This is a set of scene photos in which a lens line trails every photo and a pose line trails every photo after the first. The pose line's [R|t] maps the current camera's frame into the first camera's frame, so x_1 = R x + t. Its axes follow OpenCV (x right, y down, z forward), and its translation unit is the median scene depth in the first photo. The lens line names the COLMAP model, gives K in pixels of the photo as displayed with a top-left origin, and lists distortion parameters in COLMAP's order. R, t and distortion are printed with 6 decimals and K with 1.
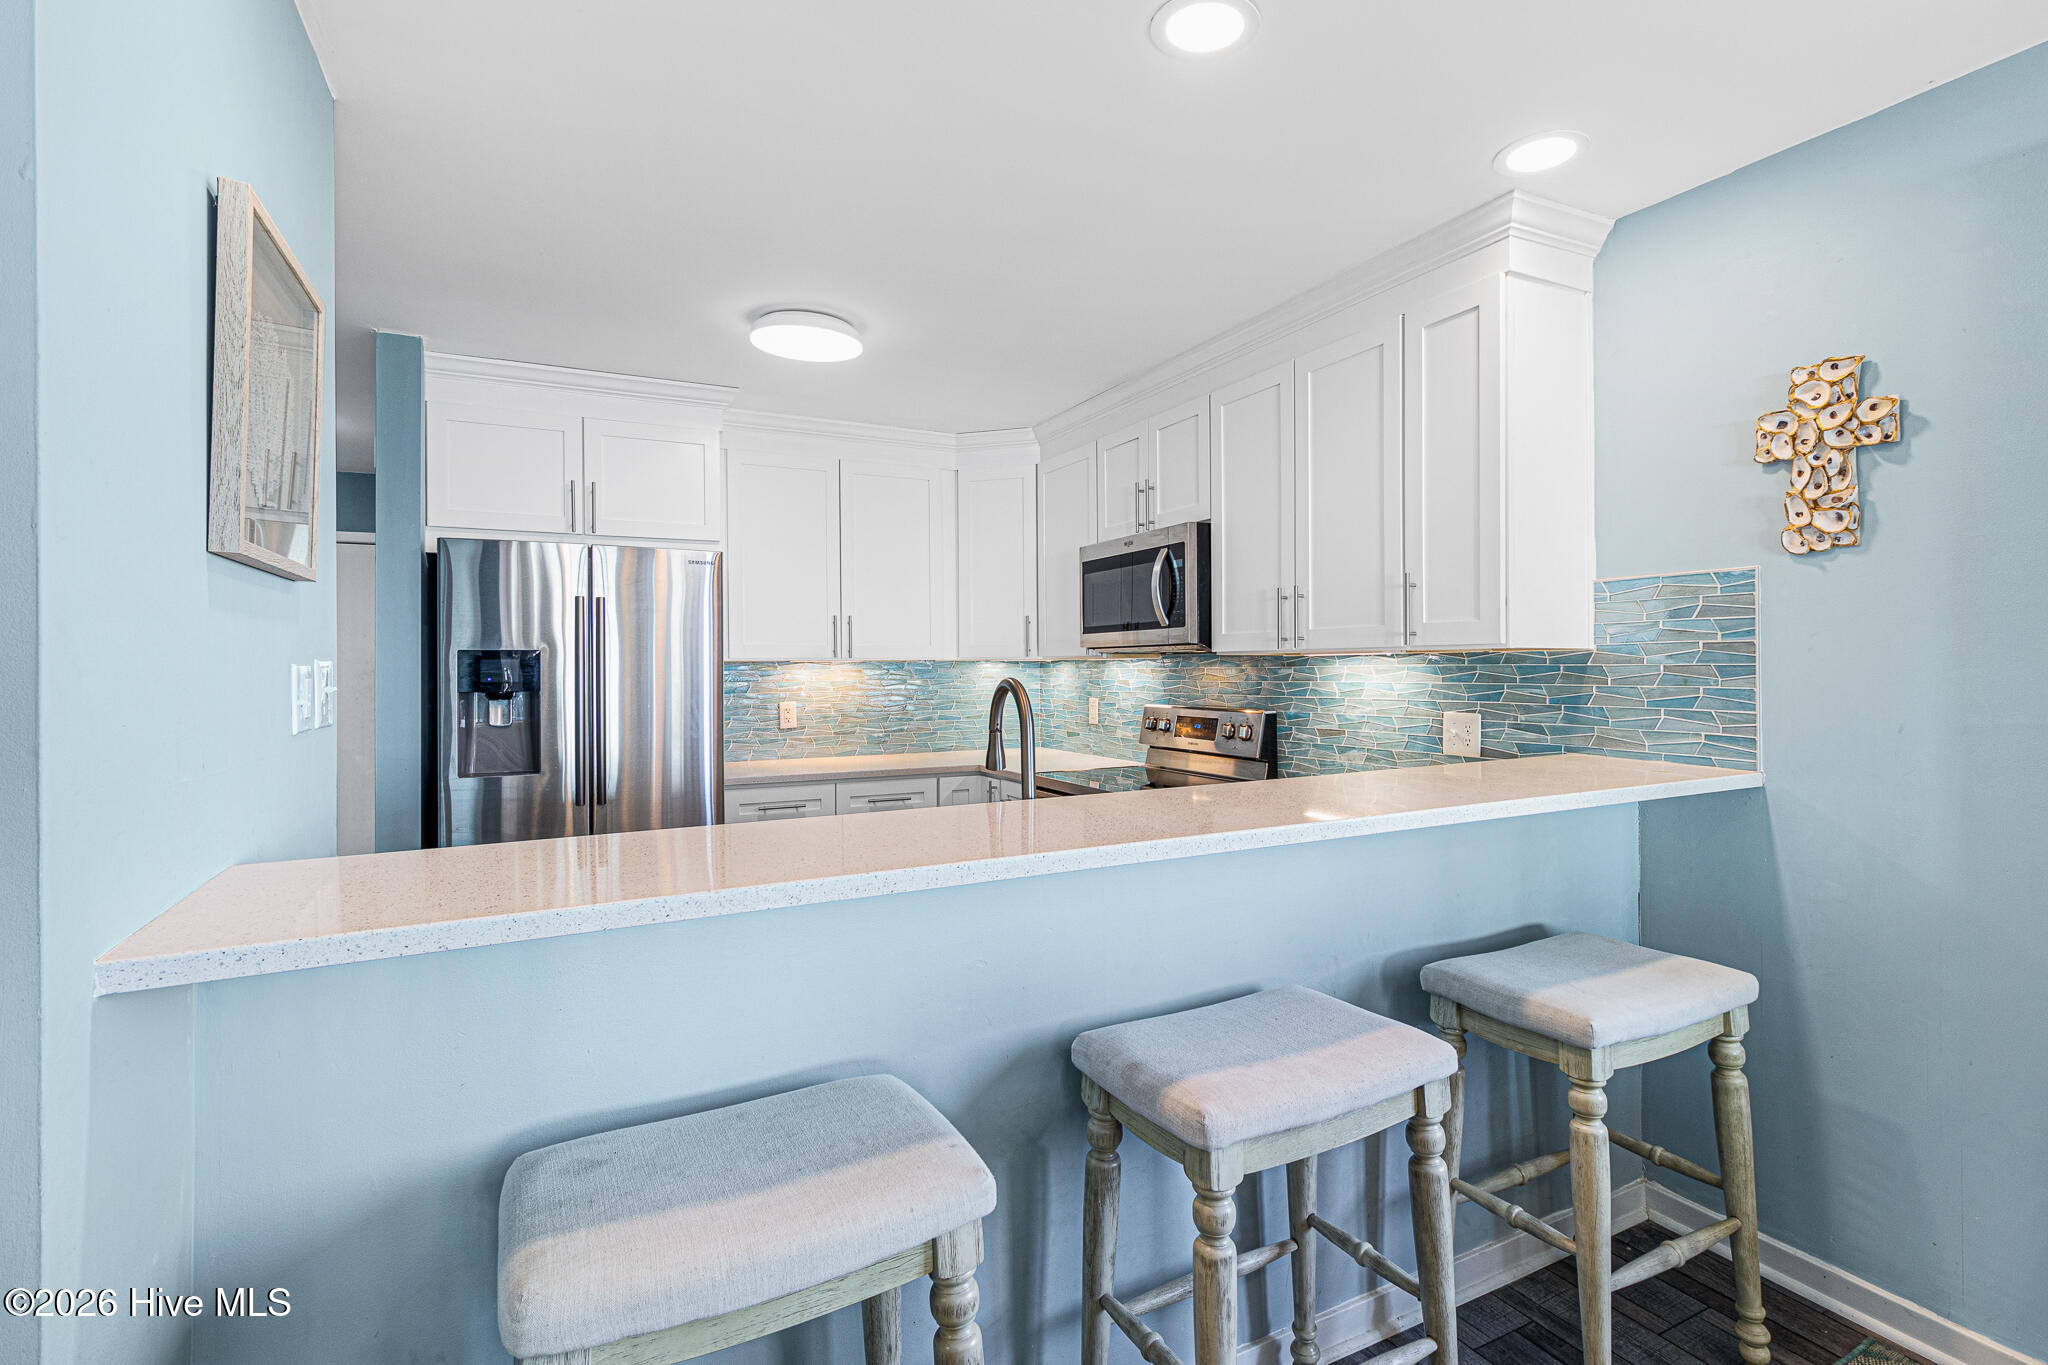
lens RADIAL K [[980.5, 0, 1034.2], [0, 980.5, 679.3], [0, 0, 1]] dist [0.001889, 0.000349]
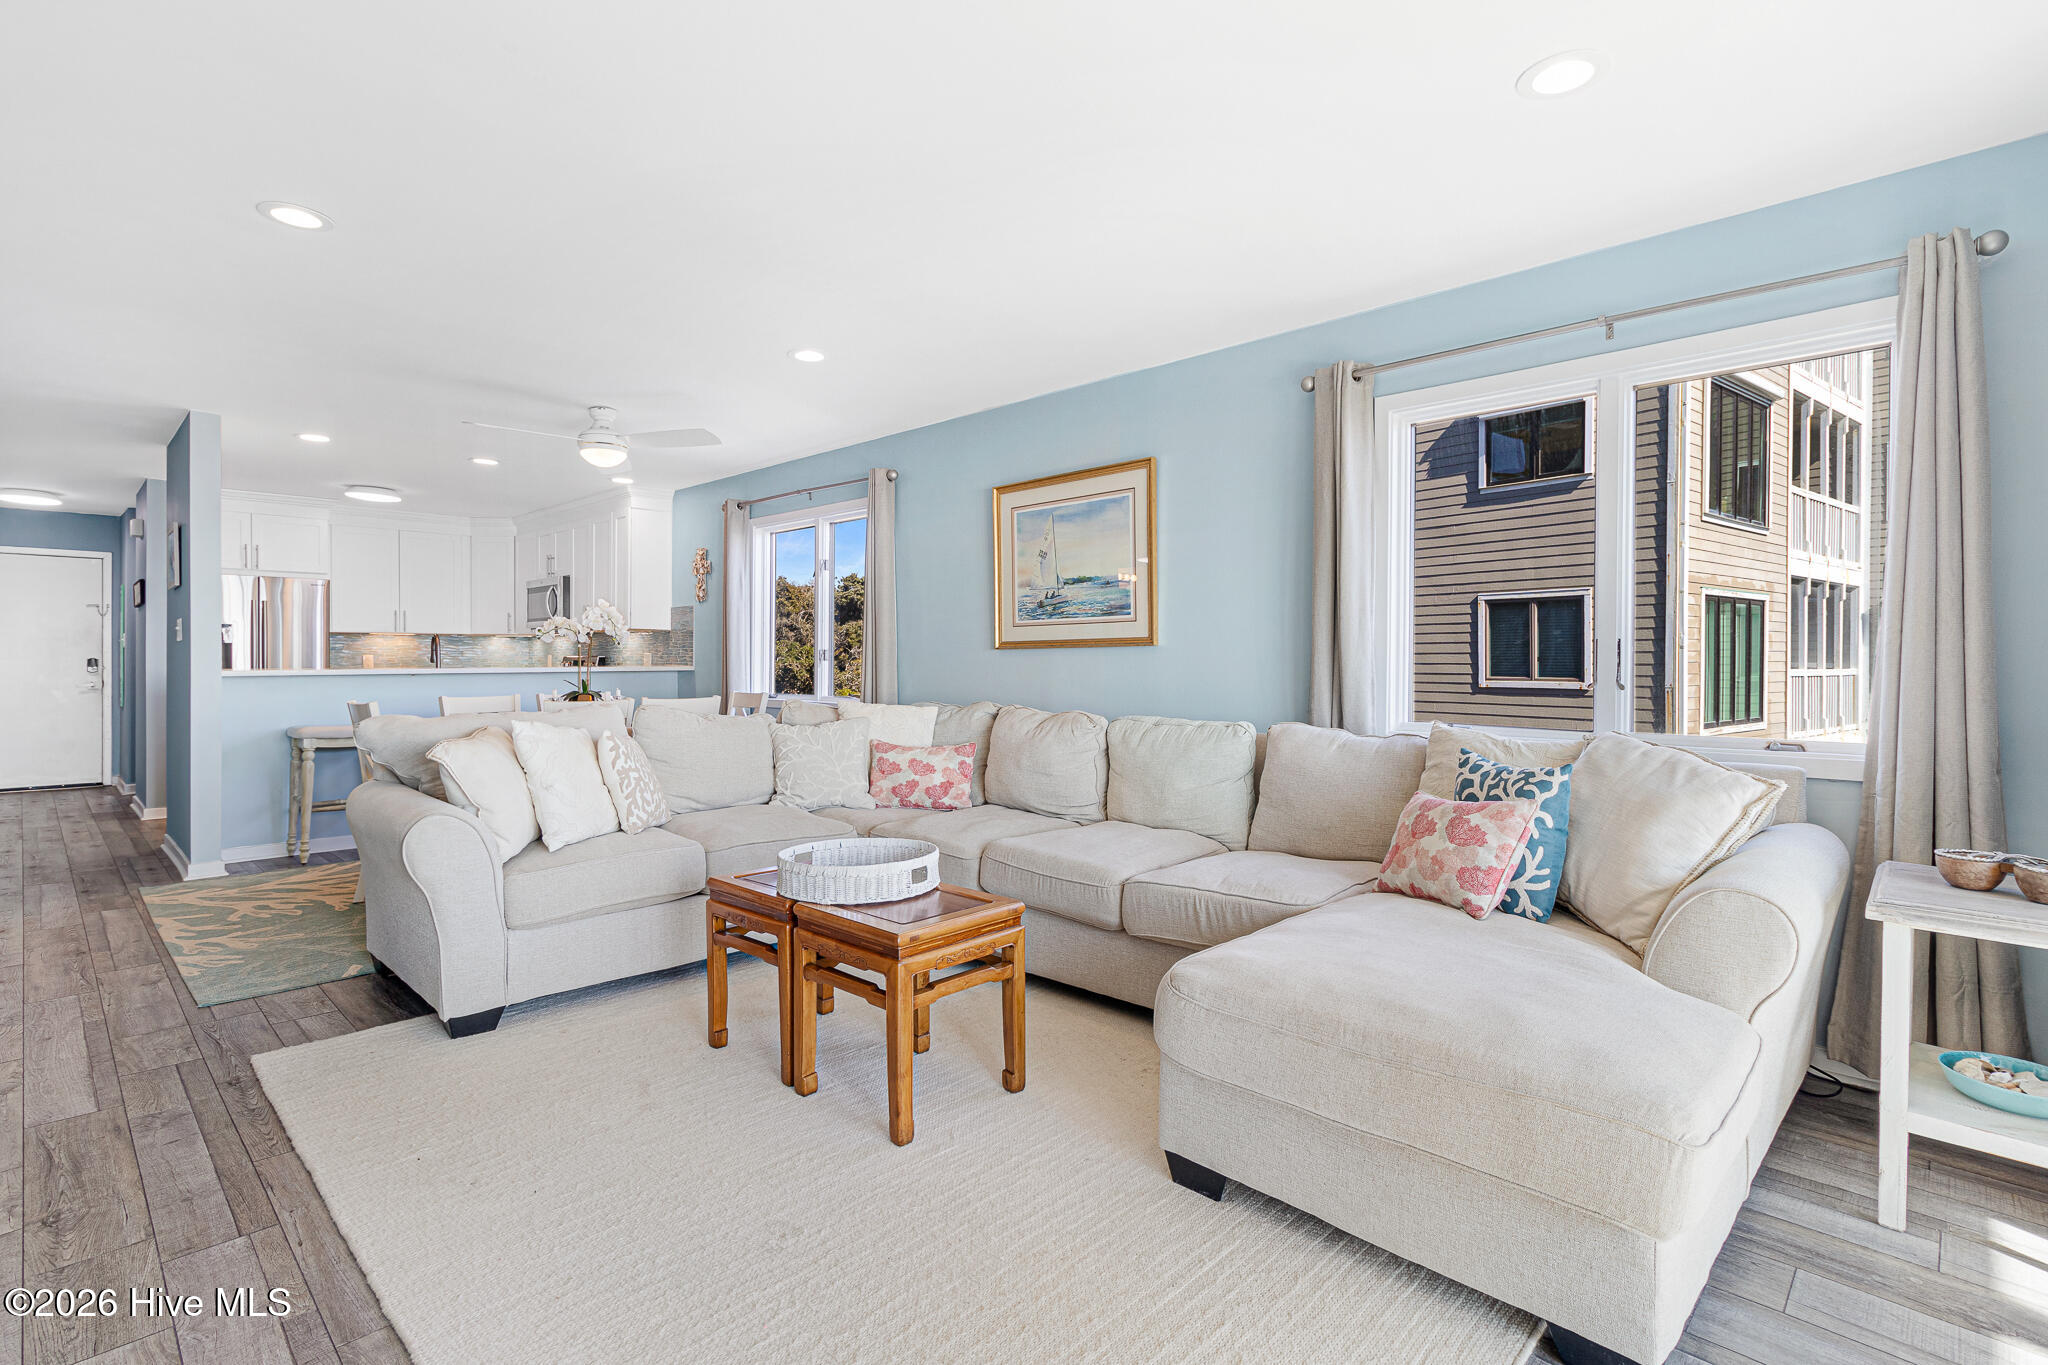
lens RADIAL K [[952.6, 0, 998.5], [0, 952.6, 662.1], [0, 0, 1]] dist [-0.000095, -0.000240]
pose [[0.947886, 0.000750, 0.318610, 0.354696], [0.000071, 0.999997, -0.002565, 0.046210], [-0.318611, 0.002454, 0.947882, -1.270922]]
